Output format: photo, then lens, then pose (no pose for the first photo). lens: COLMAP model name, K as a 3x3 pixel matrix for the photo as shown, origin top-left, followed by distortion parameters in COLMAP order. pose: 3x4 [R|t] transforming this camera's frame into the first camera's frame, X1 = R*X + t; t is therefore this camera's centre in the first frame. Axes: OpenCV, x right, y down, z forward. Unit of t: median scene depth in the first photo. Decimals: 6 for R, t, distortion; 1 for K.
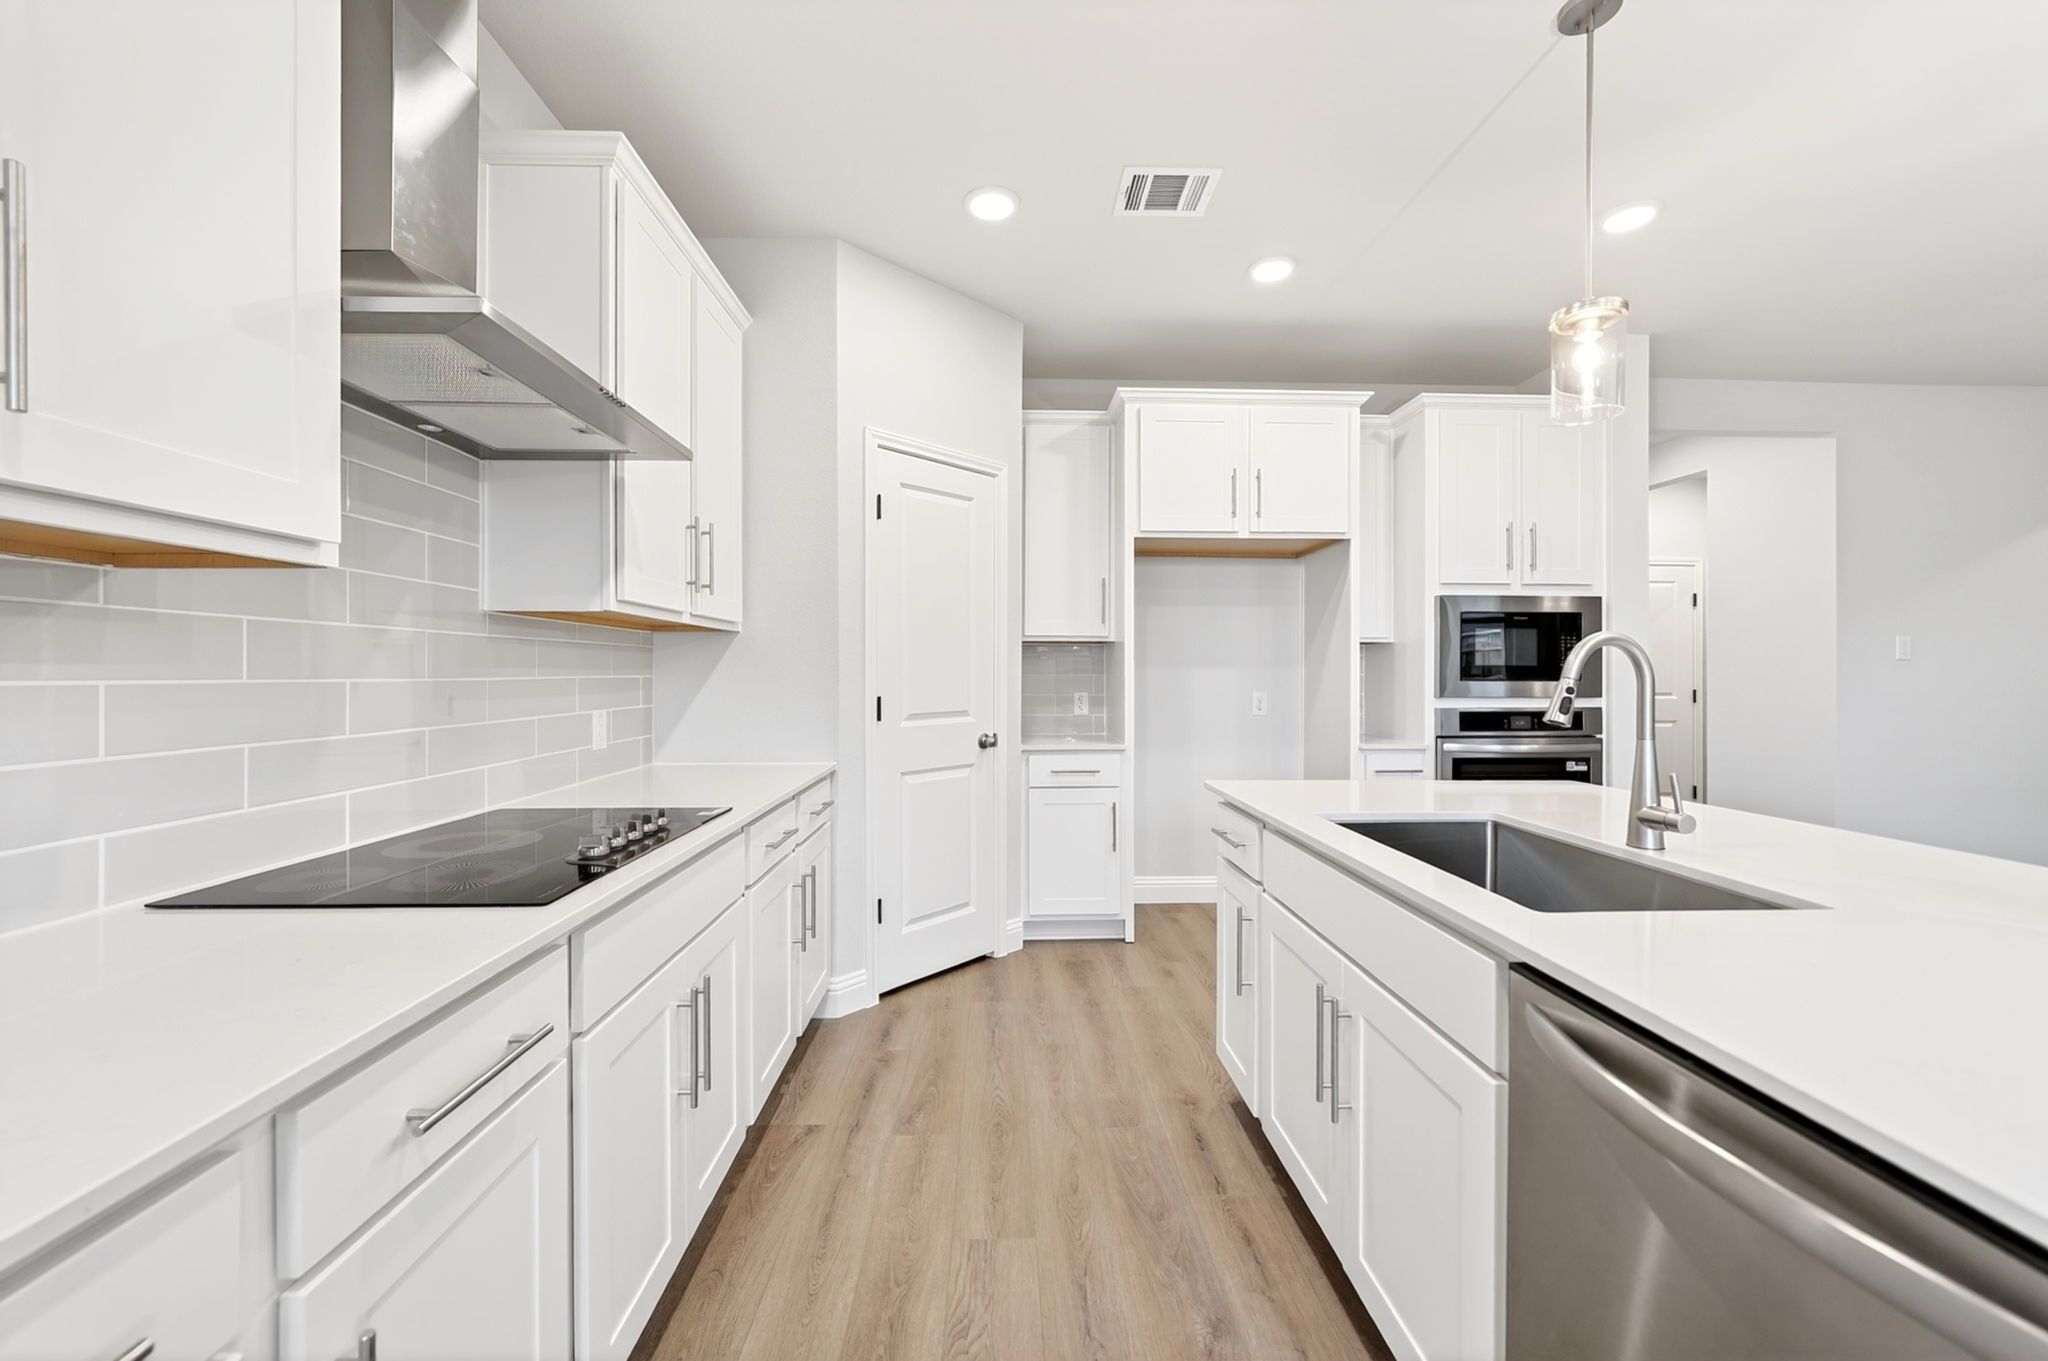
lens RADIAL K [[787.7, 0, 1020.1], [0, 787.7, 669.0], [0, 0, 1]] dist [-0.012190, 0.002445]
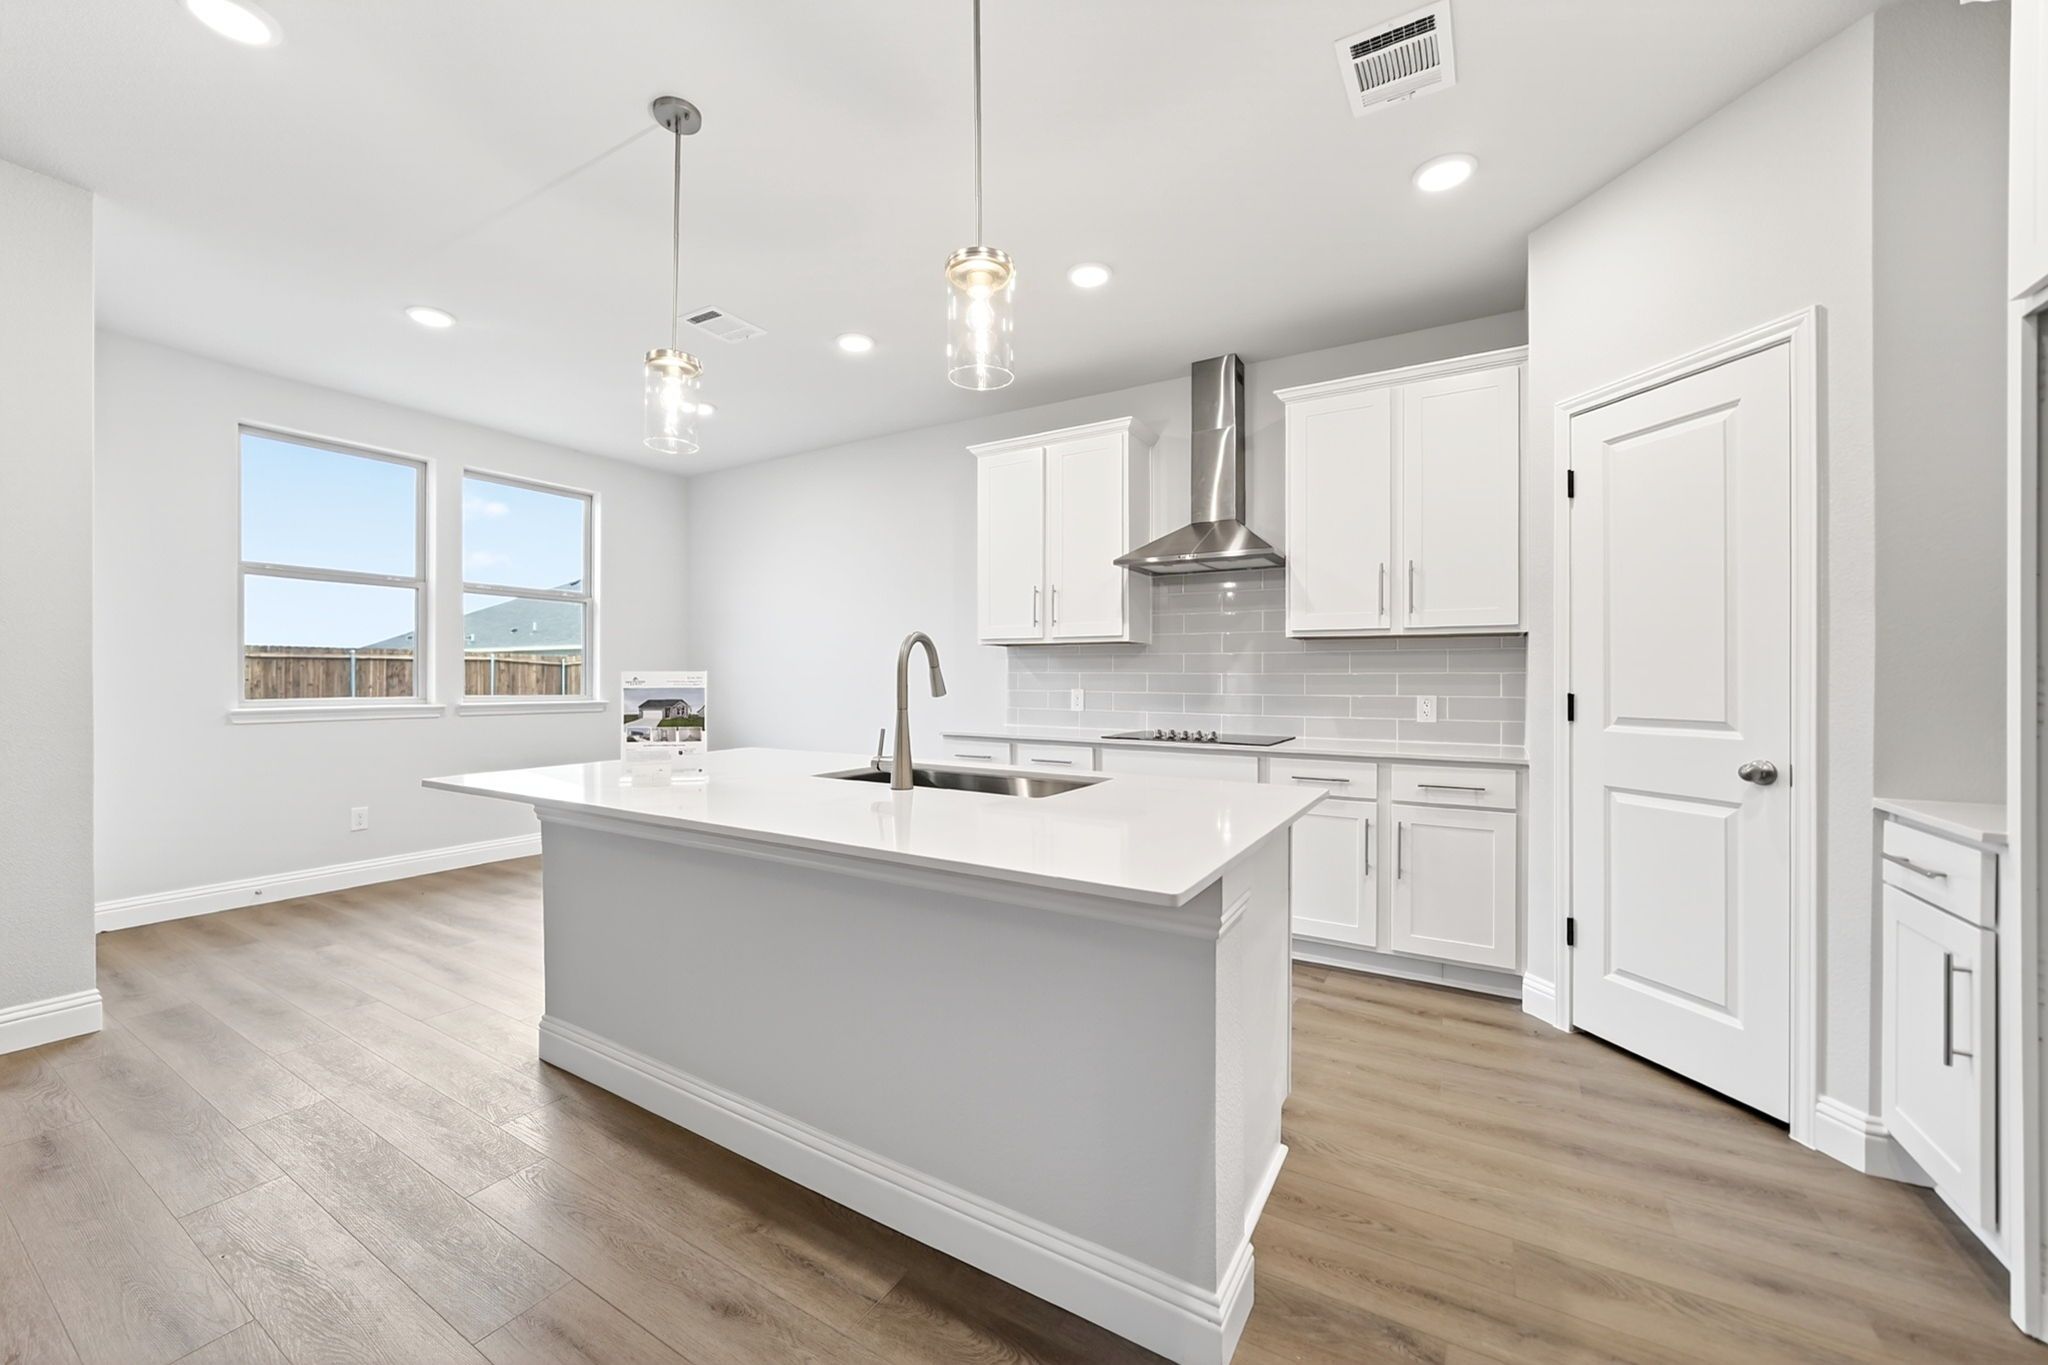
lens RADIAL K [[787.7, 0, 1019.2], [0, 787.7, 683.2], [0, 0, 1]] dist [-0.012190, 0.002445]
pose [[-0.544133, 0.002116, -0.838996, 0.830627], [-0.000377, 0.999996, 0.002766, 0.018304], [0.838999, 0.001822, -0.544130, 0.865483]]
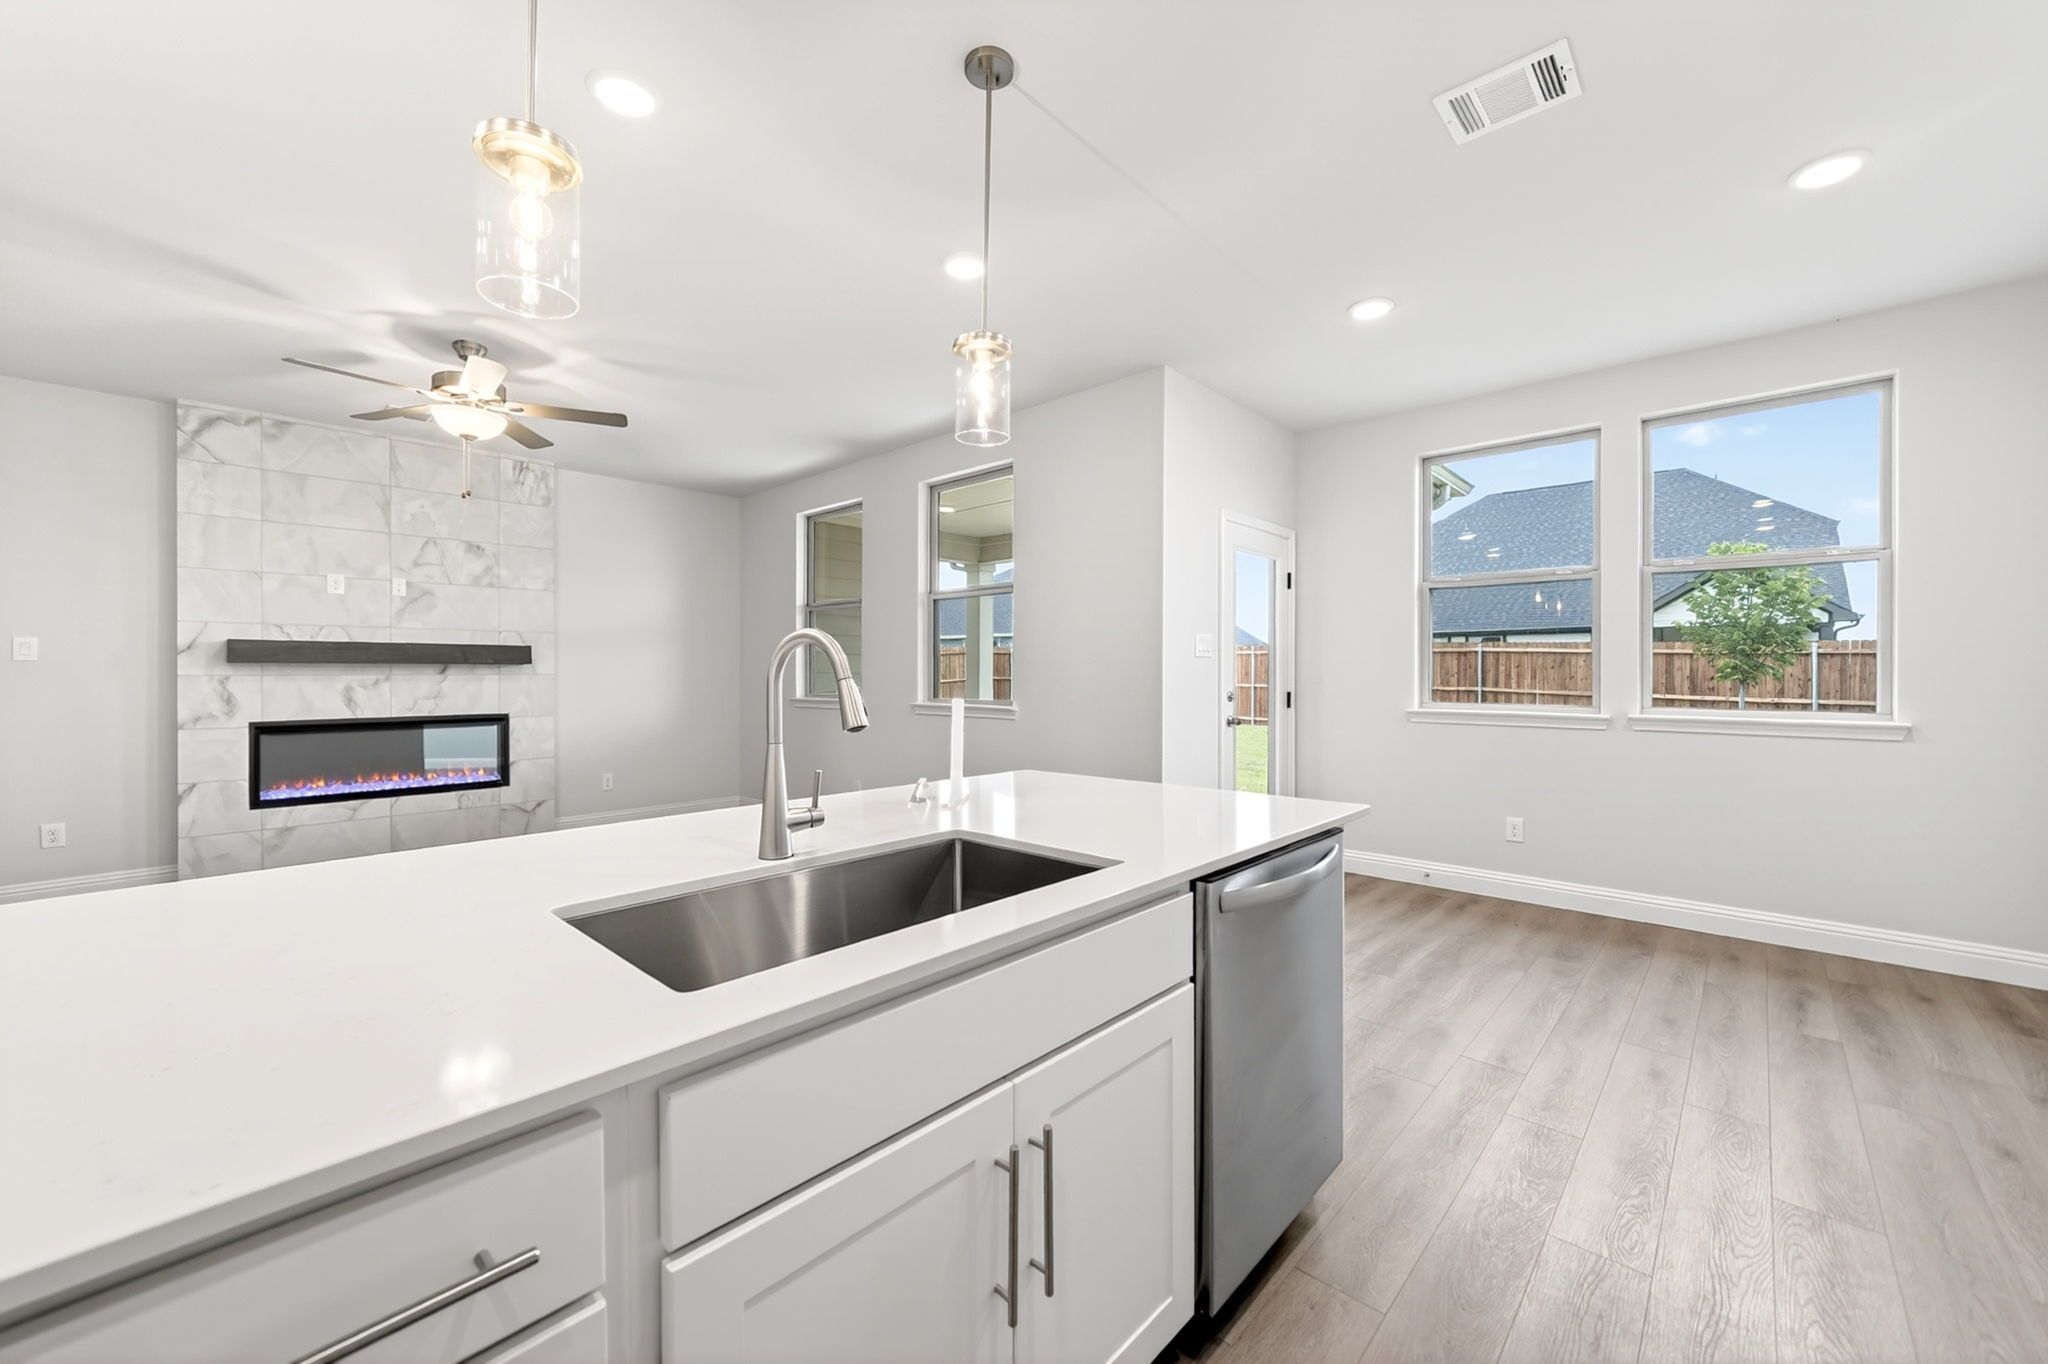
lens RADIAL K [[787.7, 0, 1020.3], [0, 787.7, 677.1], [0, 0, 1]] dist [-0.012190, 0.002445]
pose [[-0.707330, -0.003064, 0.706876, -0.037270], [-0.002373, 0.999995, 0.001960, 0.002808], [-0.706879, -0.000291, -0.707334, 0.663516]]
